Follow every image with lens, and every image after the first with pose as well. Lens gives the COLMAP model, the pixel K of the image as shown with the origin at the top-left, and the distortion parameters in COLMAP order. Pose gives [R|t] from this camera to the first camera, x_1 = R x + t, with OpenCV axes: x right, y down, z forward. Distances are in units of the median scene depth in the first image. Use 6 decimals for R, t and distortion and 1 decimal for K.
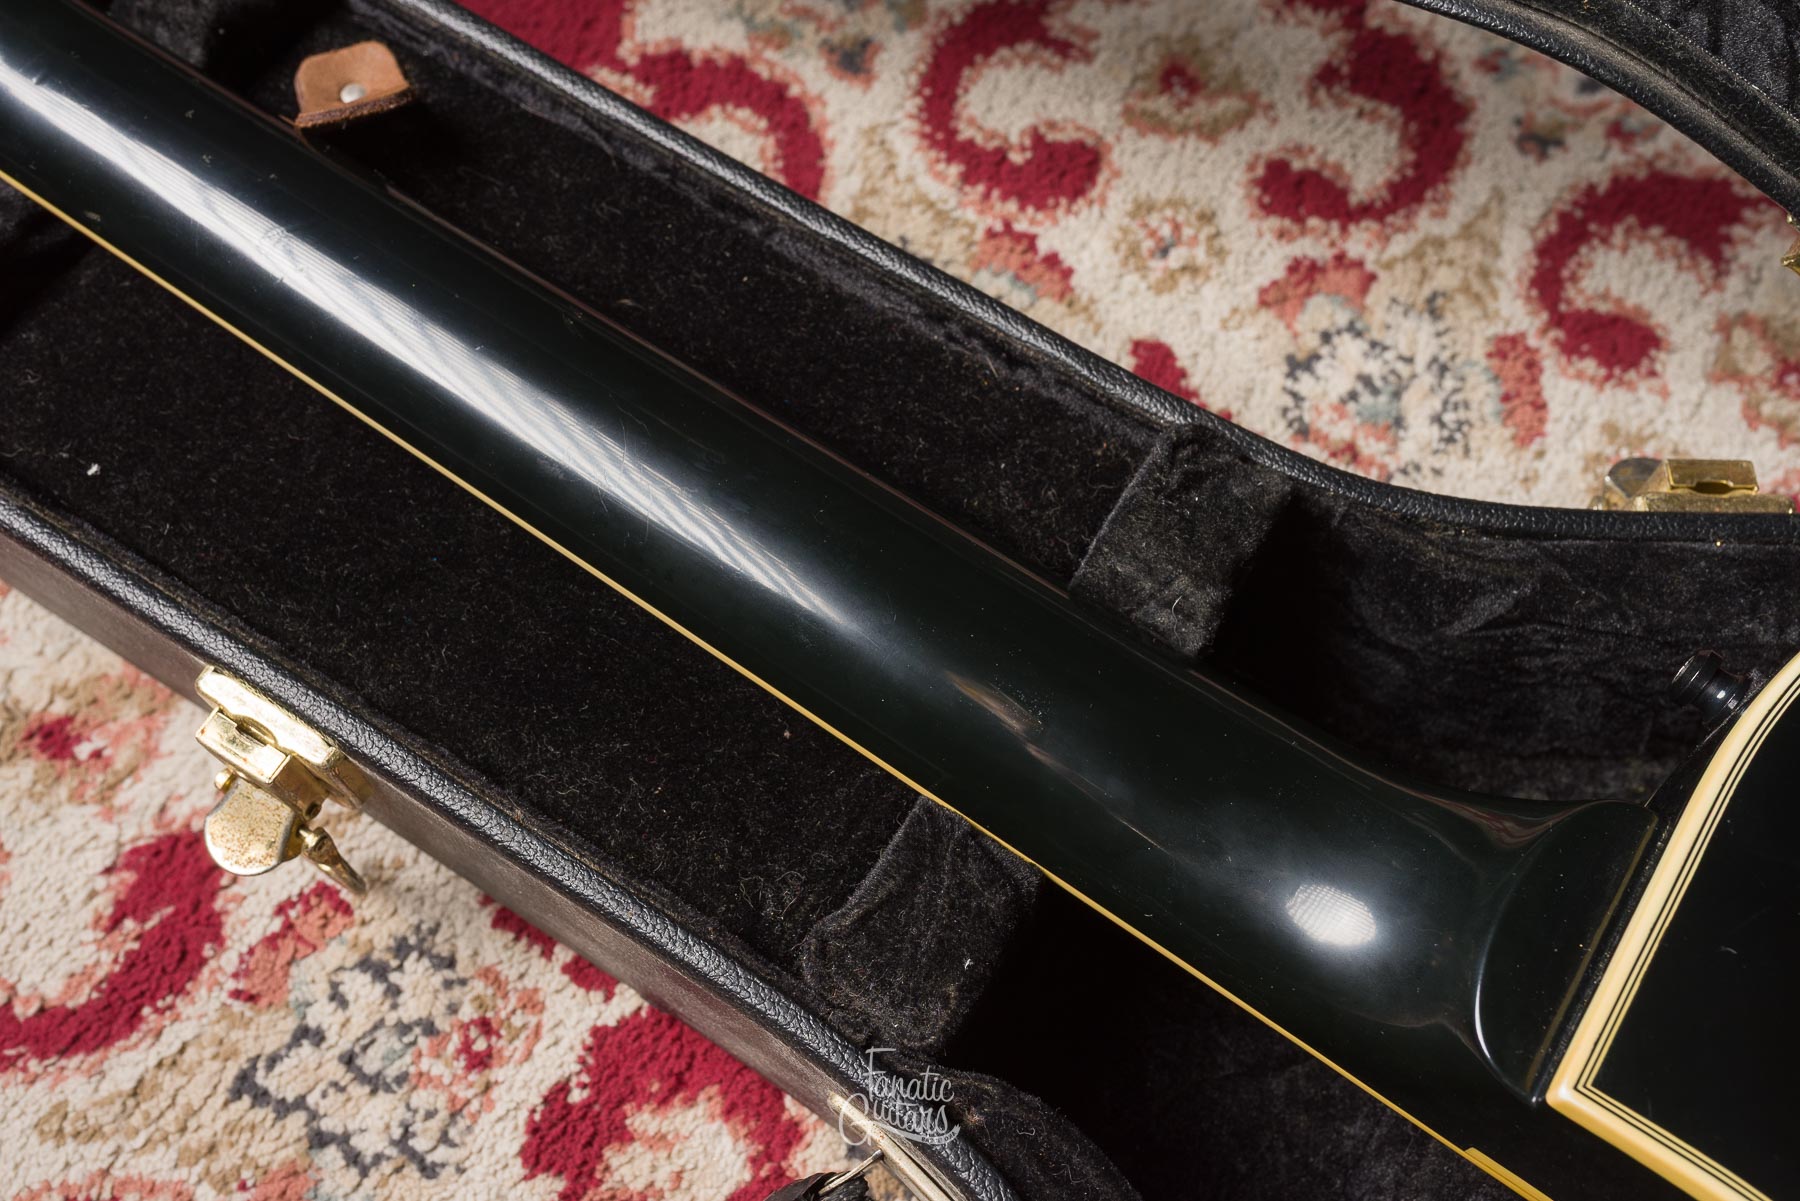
lens RADIAL K [[1793.2, 0, 896.7], [0, 1793.2, 599.9], [0, 0, 1]] dist [-0.000308, 0.002612]
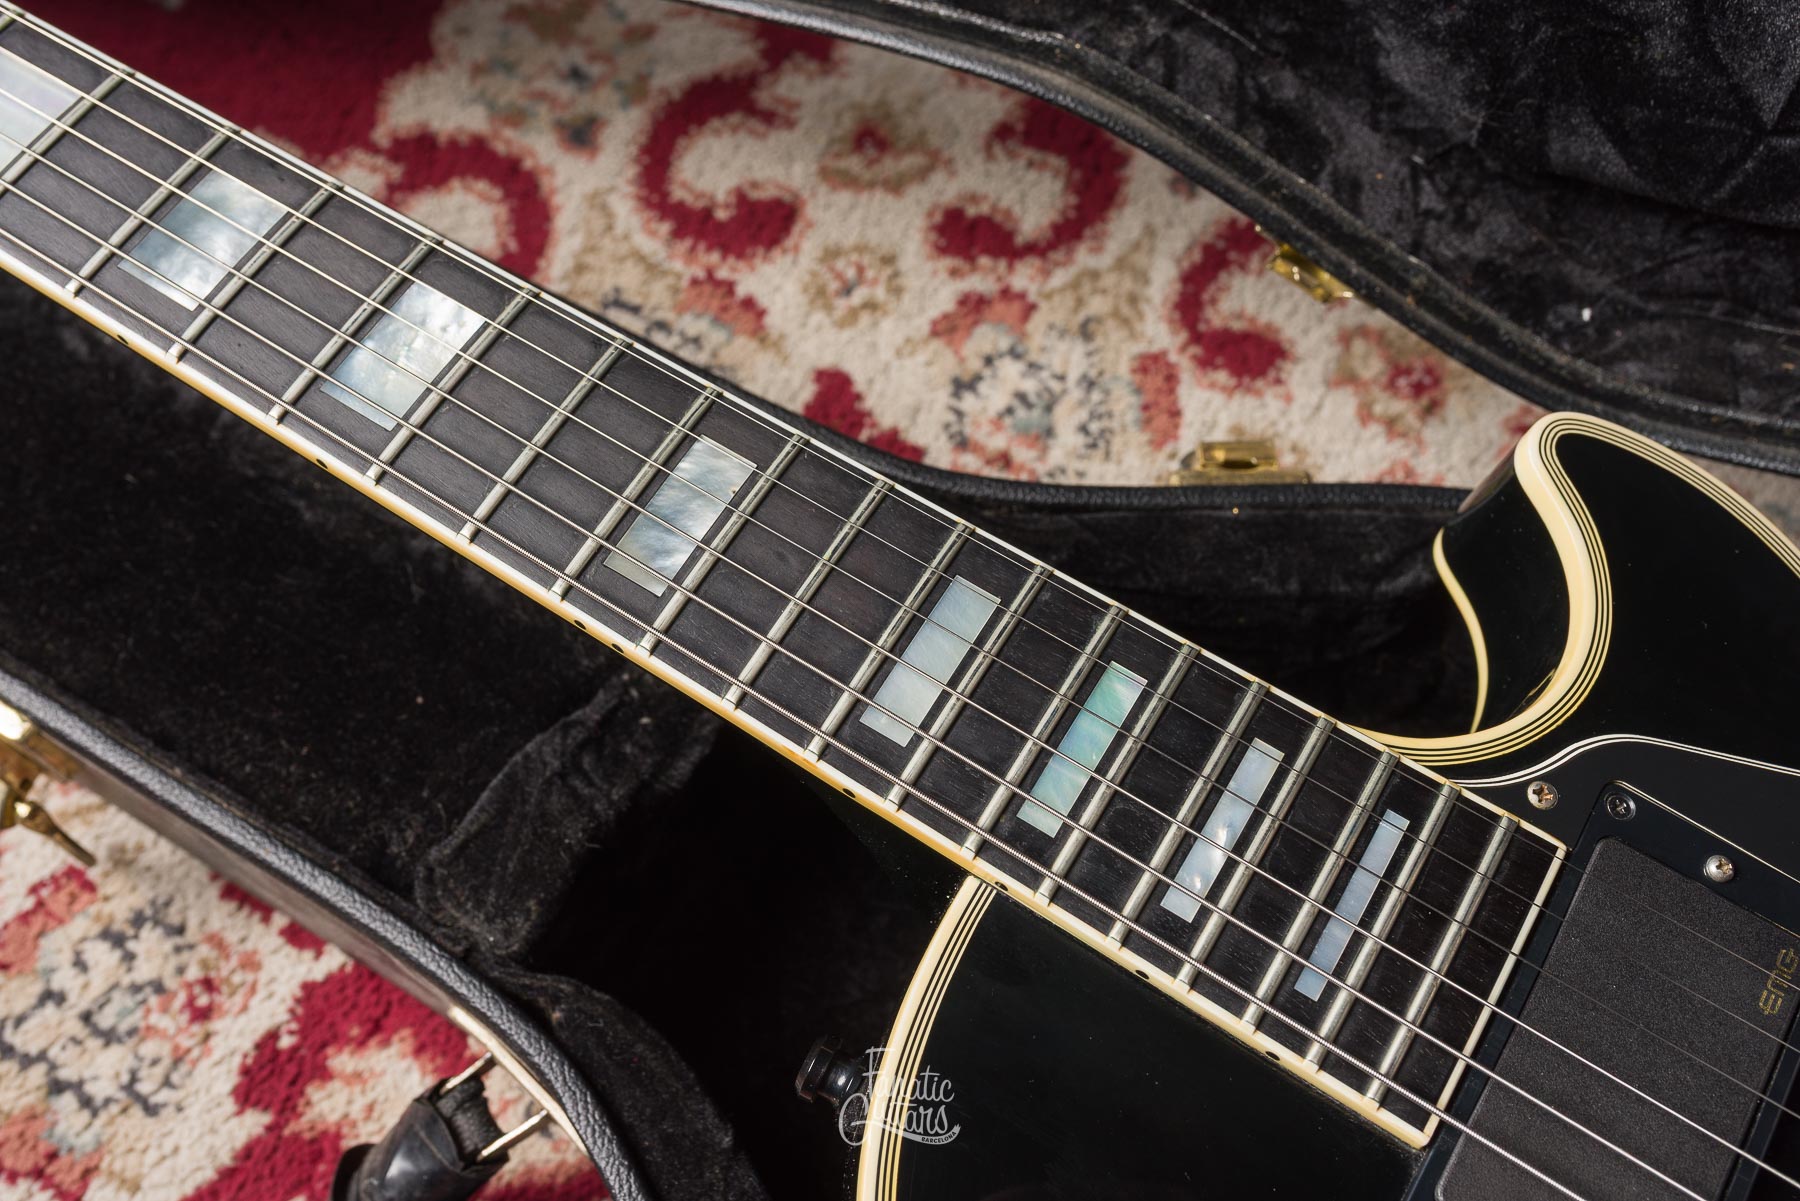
lens RADIAL K [[1793.2, 0, 896.7], [0, 1793.2, 599.9], [0, 0, 1]] dist [-0.000308, 0.002612]
pose [[0.999301, -0.035463, -0.011866, 0.186957], [0.034824, 0.998125, -0.050342, 0.056352], [0.013629, 0.049894, 0.998662, -0.111051]]
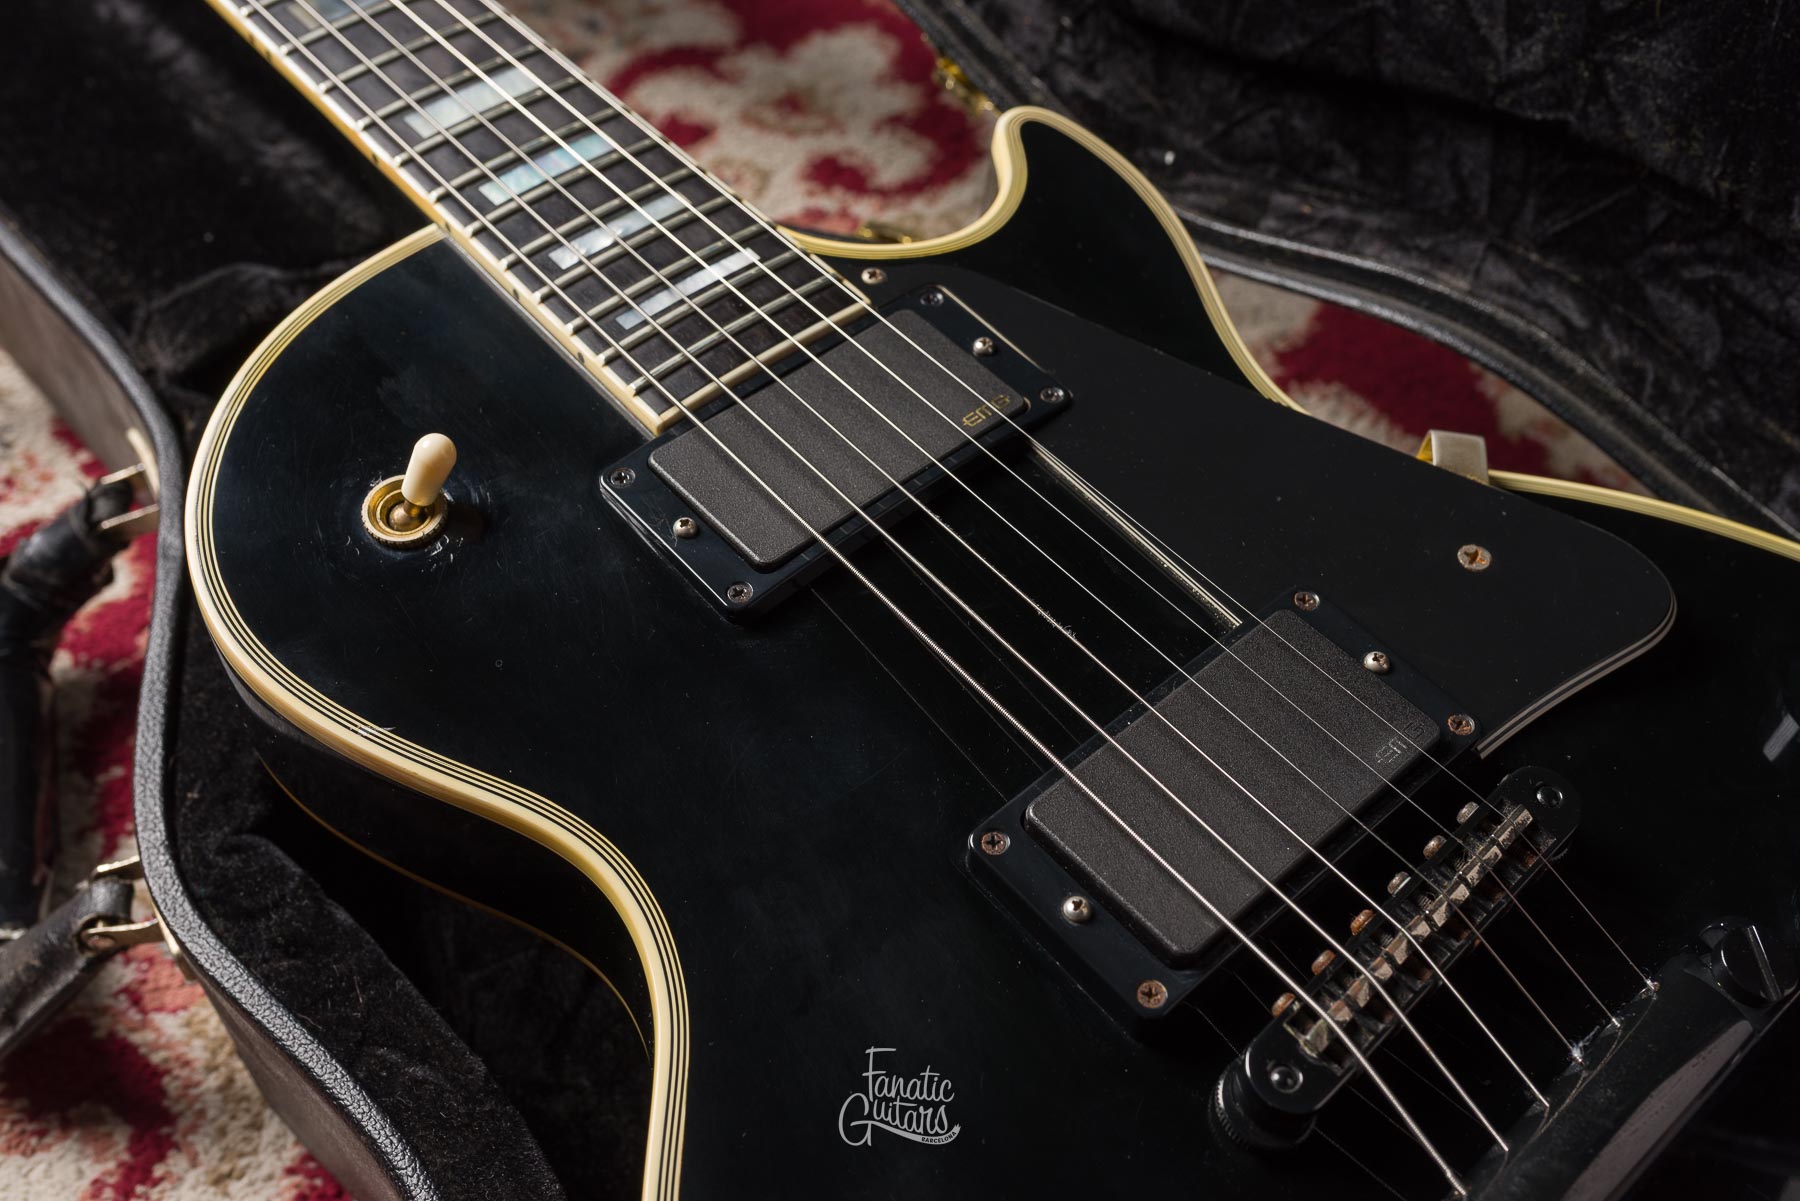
lens RADIAL K [[1793.2, 0, 896.7], [0, 1793.2, 599.9], [0, 0, 1]] dist [-0.000308, 0.002612]
pose [[0.965804, 0.201884, -0.162684, 0.568485], [-0.241070, 0.930187, -0.276836, 0.450517], [0.095438, 0.306587, 0.947046, -0.191956]]
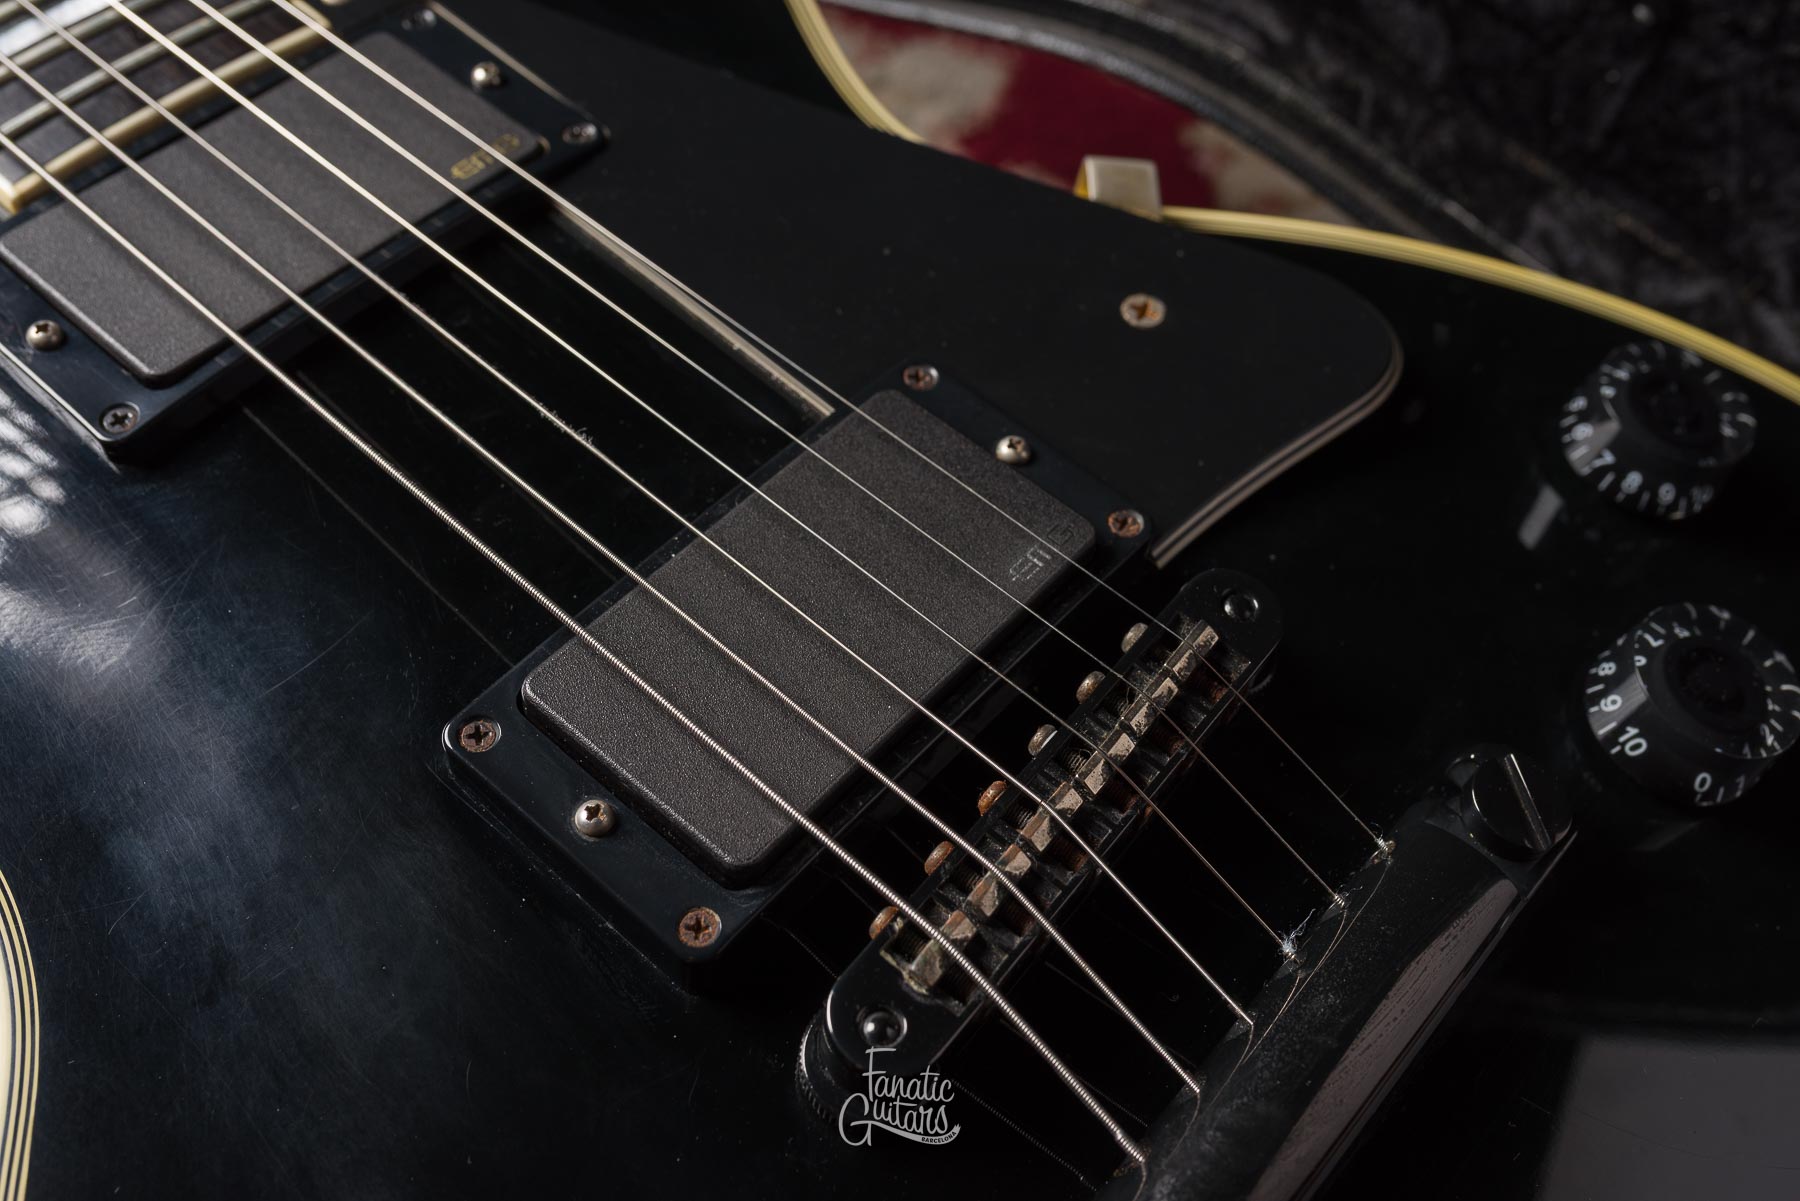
lens RADIAL K [[1847.0, 0, 896.1], [0, 1847.0, 599.3], [0, 0, 1]] dist [0.011233, -0.022749]
pose [[0.990547, 0.129621, -0.044885, 0.634373], [-0.136714, 0.959616, -0.245860, 0.413681], [0.011204, 0.249673, 0.968265, -0.019104]]
